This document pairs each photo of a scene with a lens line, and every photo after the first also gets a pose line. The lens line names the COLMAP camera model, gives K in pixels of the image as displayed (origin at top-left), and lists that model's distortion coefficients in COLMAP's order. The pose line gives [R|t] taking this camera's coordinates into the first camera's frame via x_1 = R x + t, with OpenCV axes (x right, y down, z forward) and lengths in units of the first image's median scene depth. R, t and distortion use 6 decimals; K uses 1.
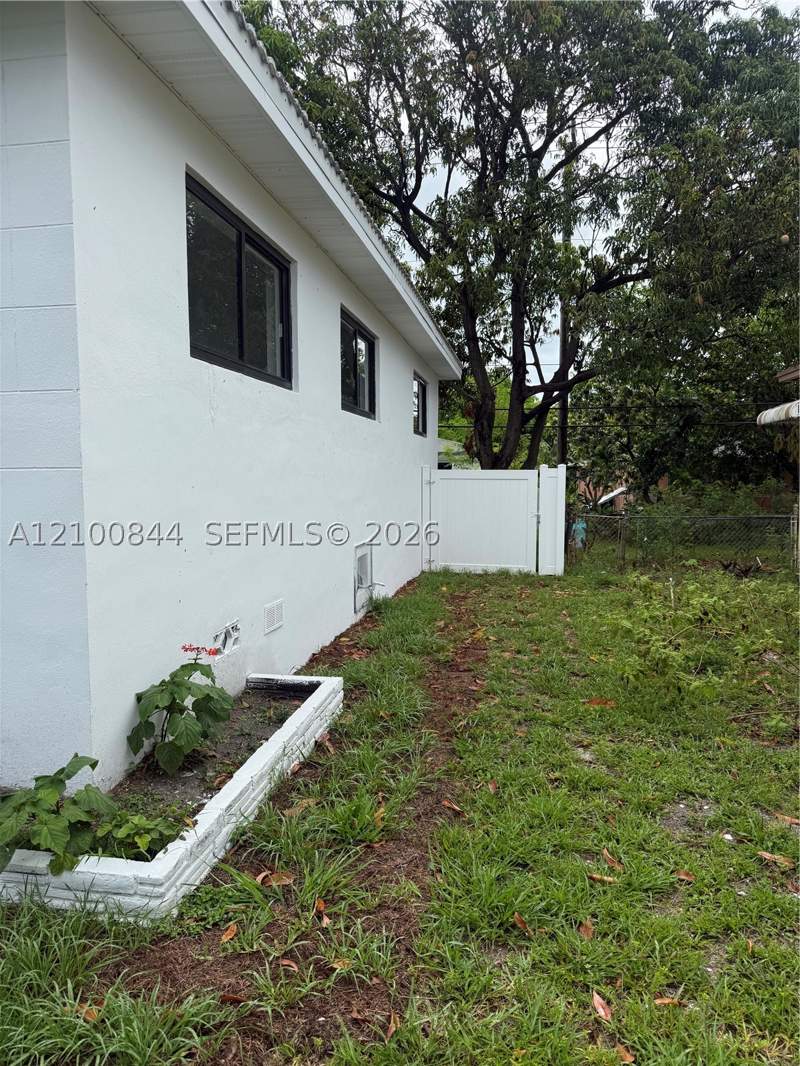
lens RADIAL K [[738.5, 0, 400.0], [0, 738.5, 533.0], [0, 0, 1]] dist [0.056144, 0.000107]
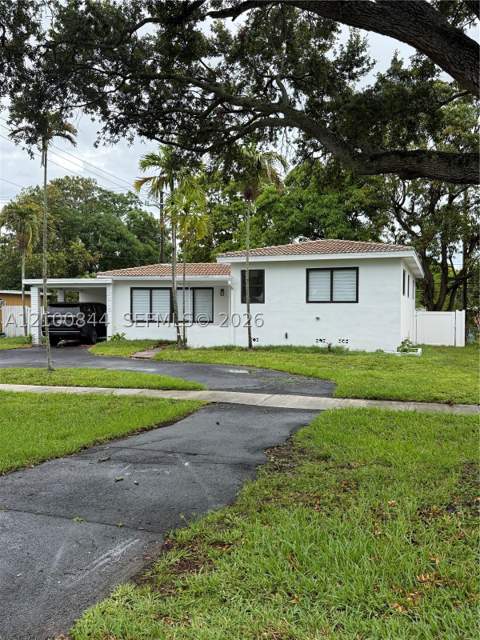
lens RADIAL K [[558.8, 0, 240.0], [0, 558.8, 320.0], [0, 0, 1]] dist [0.163453, -0.299831]
pose [[0.986152, 0.002621, -0.165822, -0.185541], [-0.013895, 0.997665, -0.066864, 0.073443], [0.165259, 0.068242, 0.983886, -0.899651]]
